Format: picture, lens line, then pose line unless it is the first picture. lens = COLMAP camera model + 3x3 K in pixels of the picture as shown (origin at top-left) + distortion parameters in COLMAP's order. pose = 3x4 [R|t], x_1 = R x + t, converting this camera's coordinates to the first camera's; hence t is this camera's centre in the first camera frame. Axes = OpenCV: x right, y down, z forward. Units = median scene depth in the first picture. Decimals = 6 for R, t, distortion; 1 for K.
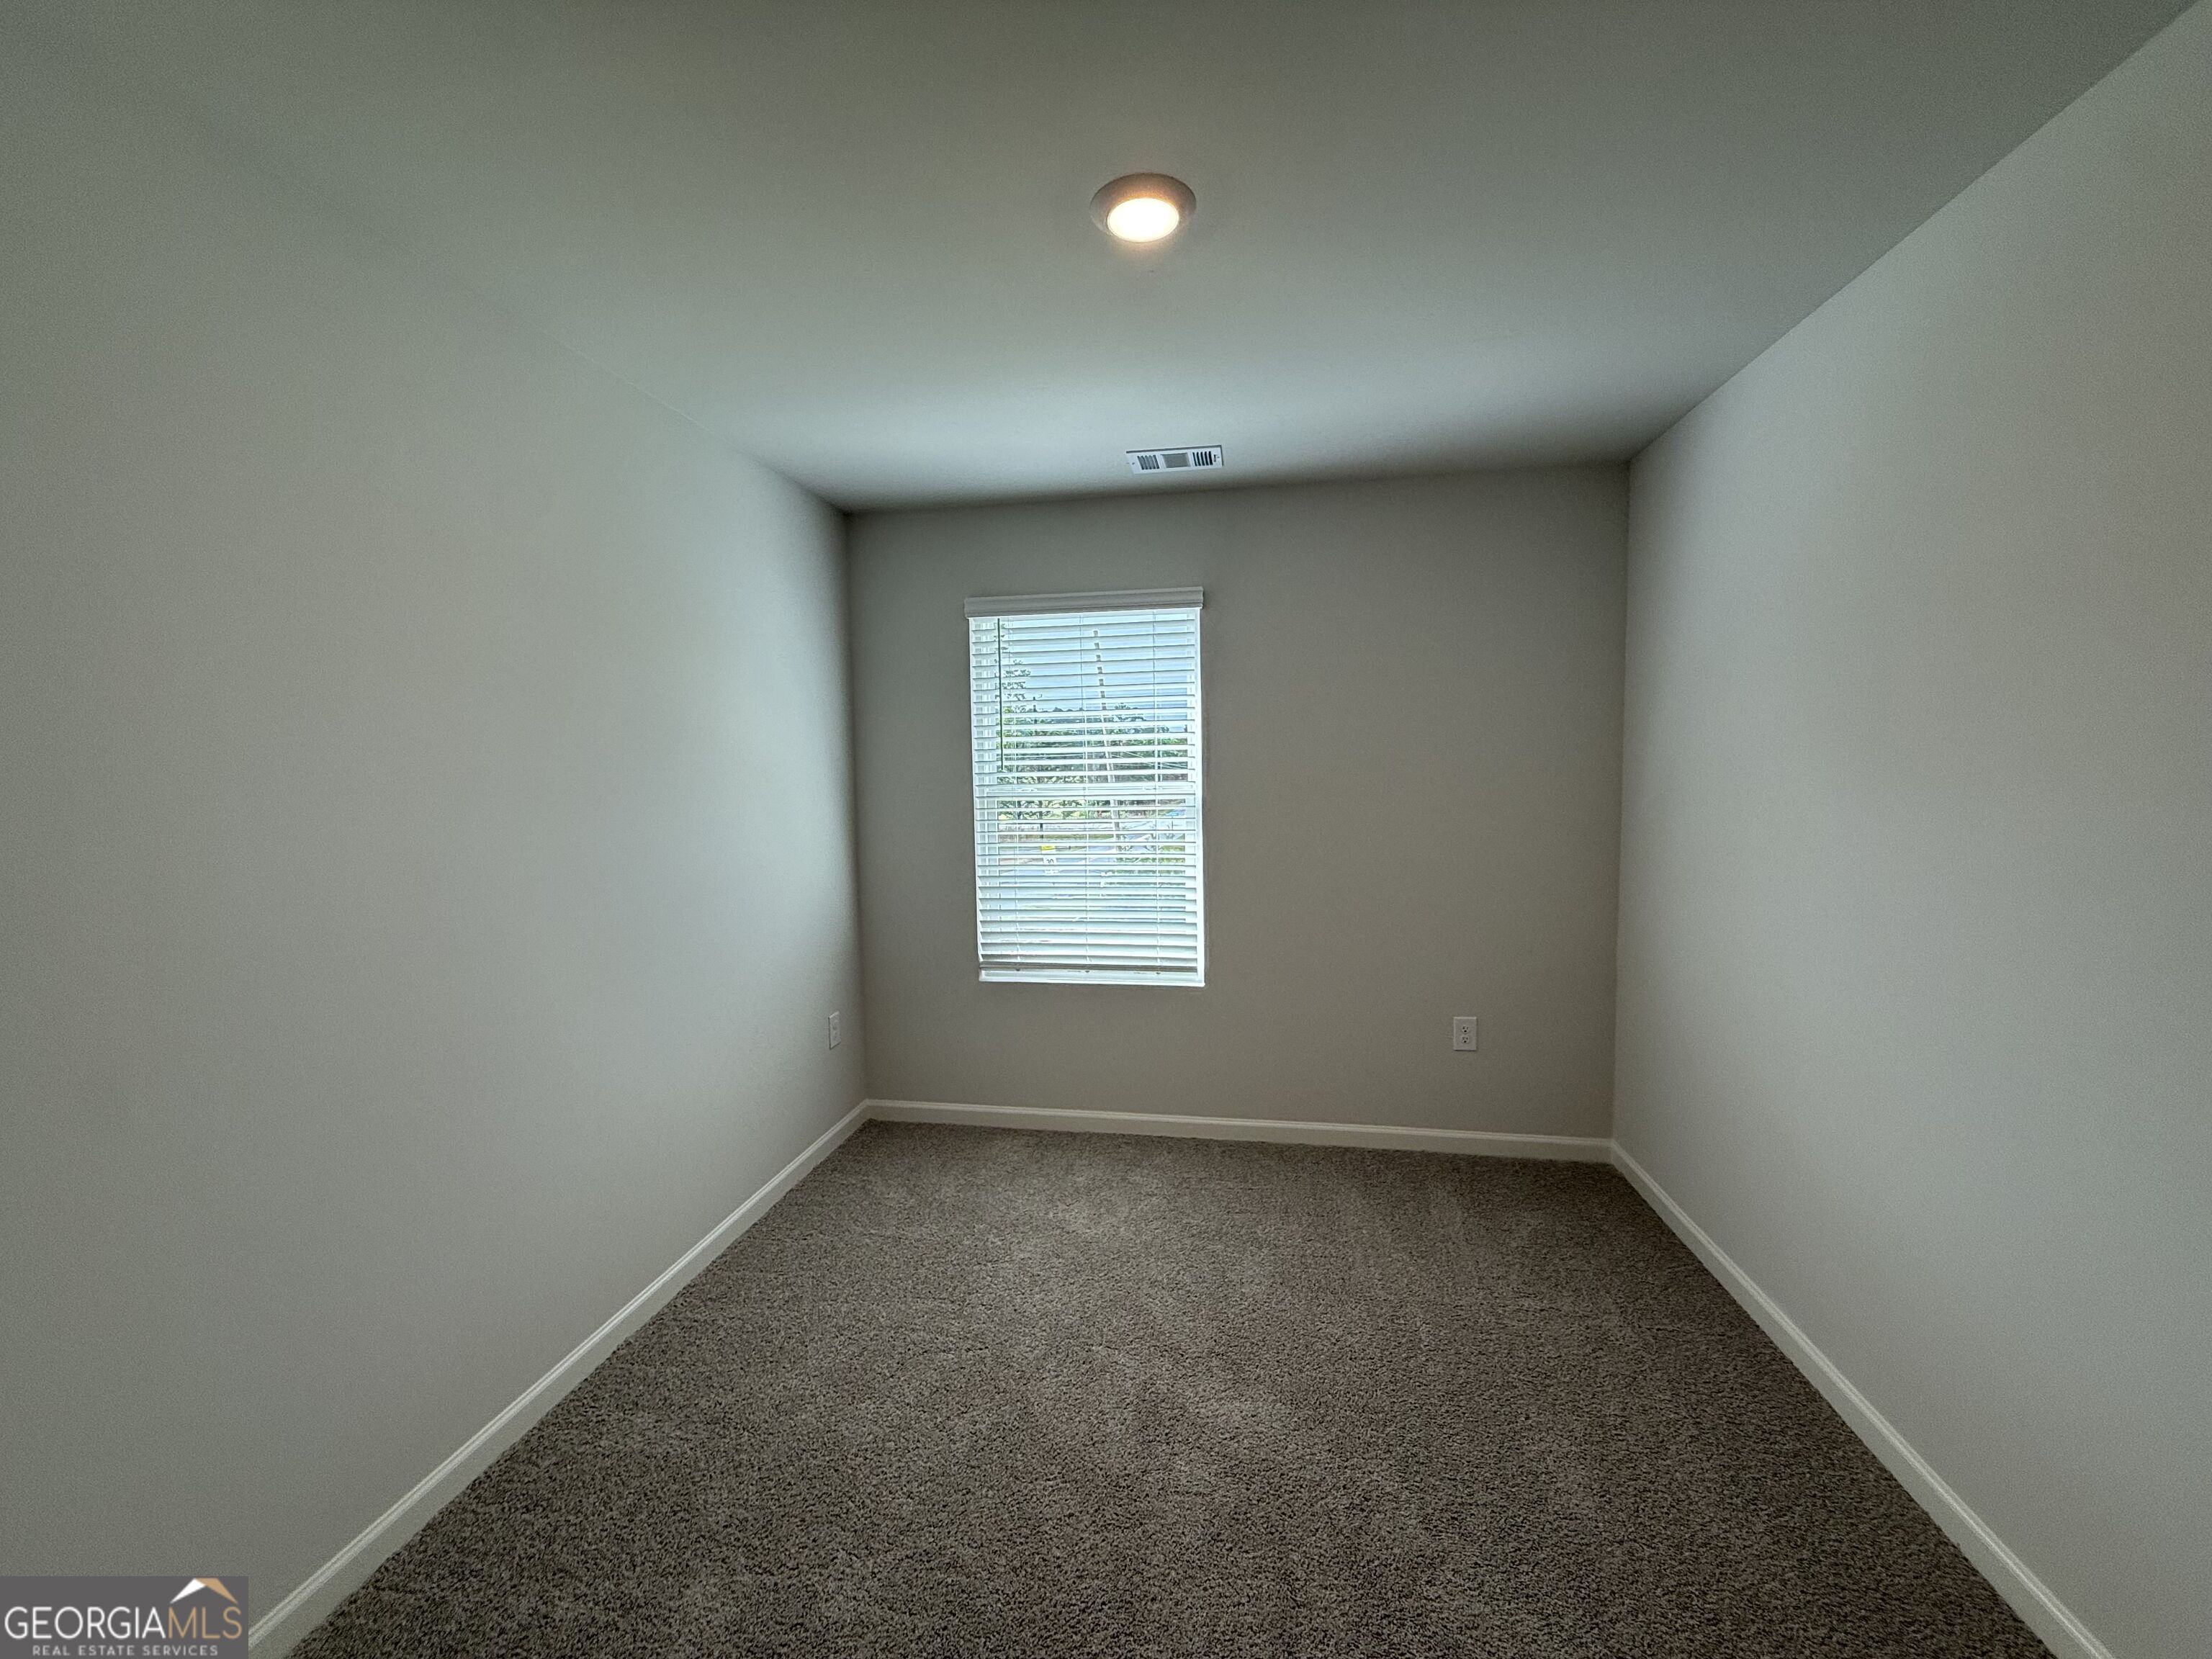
lens RADIAL K [[882.7, 0, 1098.5], [0, 882.7, 820.1], [0, 0, 1]] dist [0.001745, 0.000128]
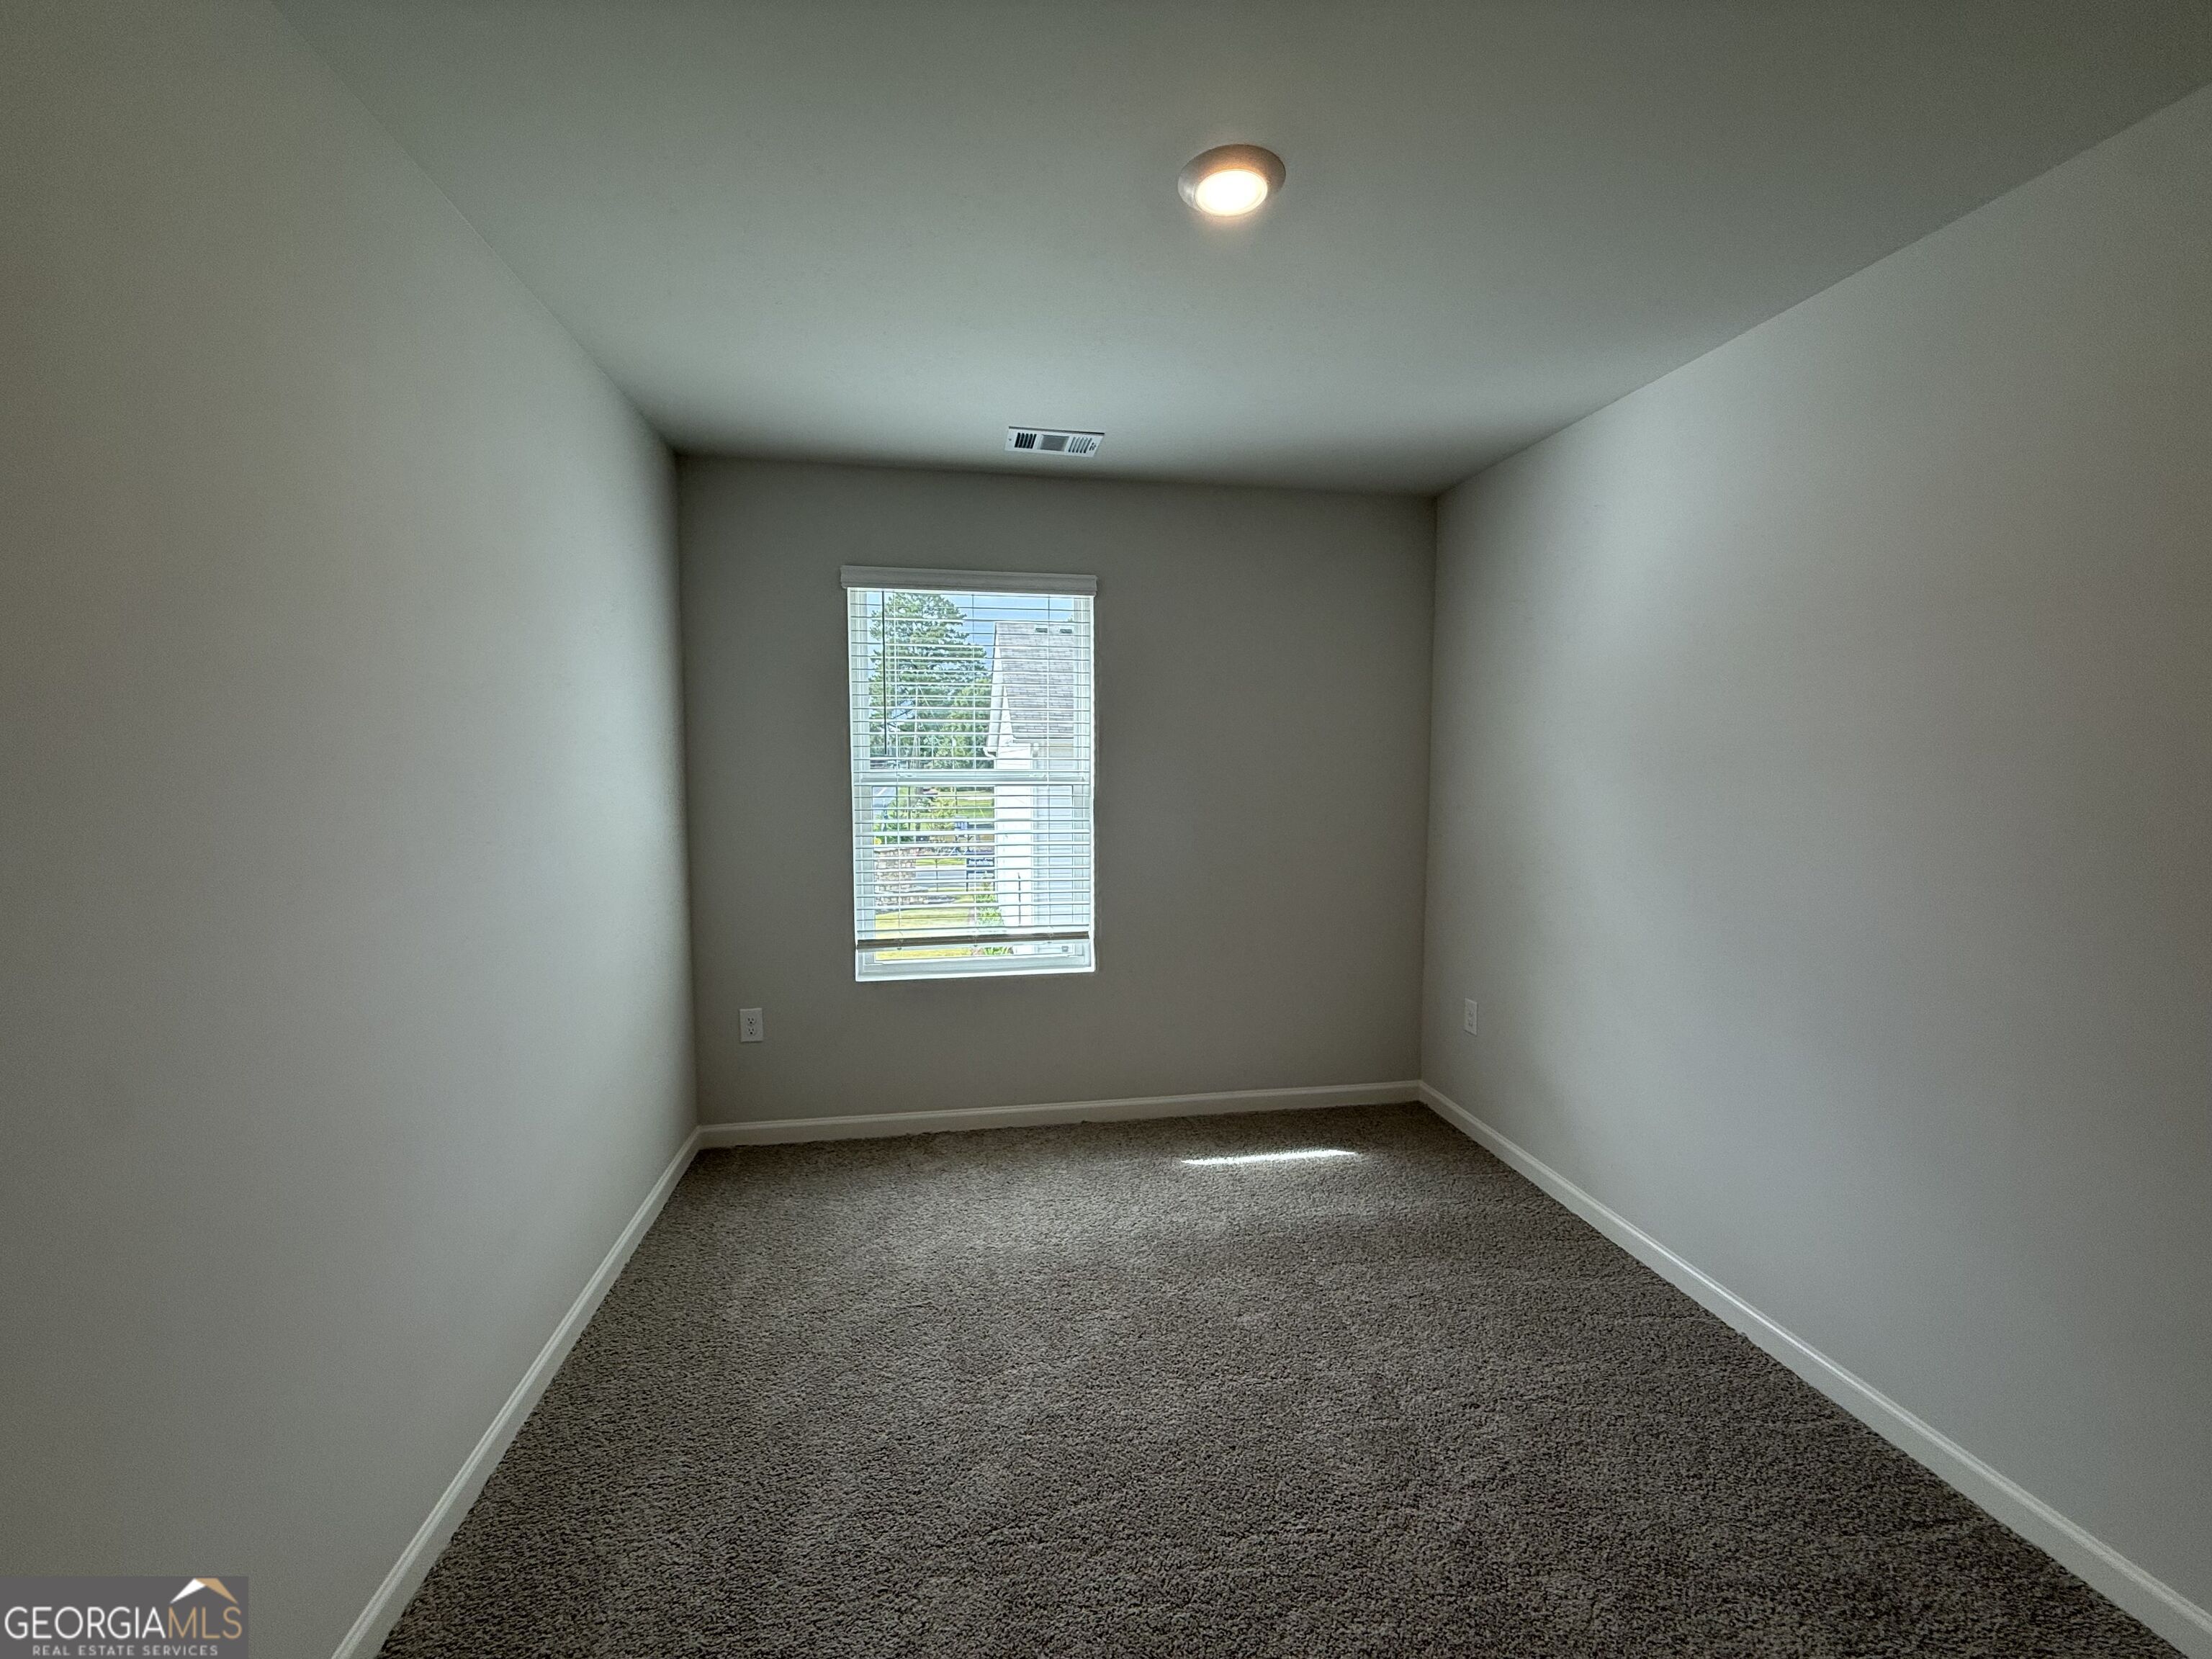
lens RADIAL K [[882.7, 0, 1104.5], [0, 882.7, 841.7], [0, 0, 1]] dist [0.001745, 0.000128]
pose [[0.944655, -0.015108, 0.327717, -0.192274], [0.003519, 0.999348, 0.035927, 0.000614], [-0.328046, -0.032786, 0.944093, 0.042706]]
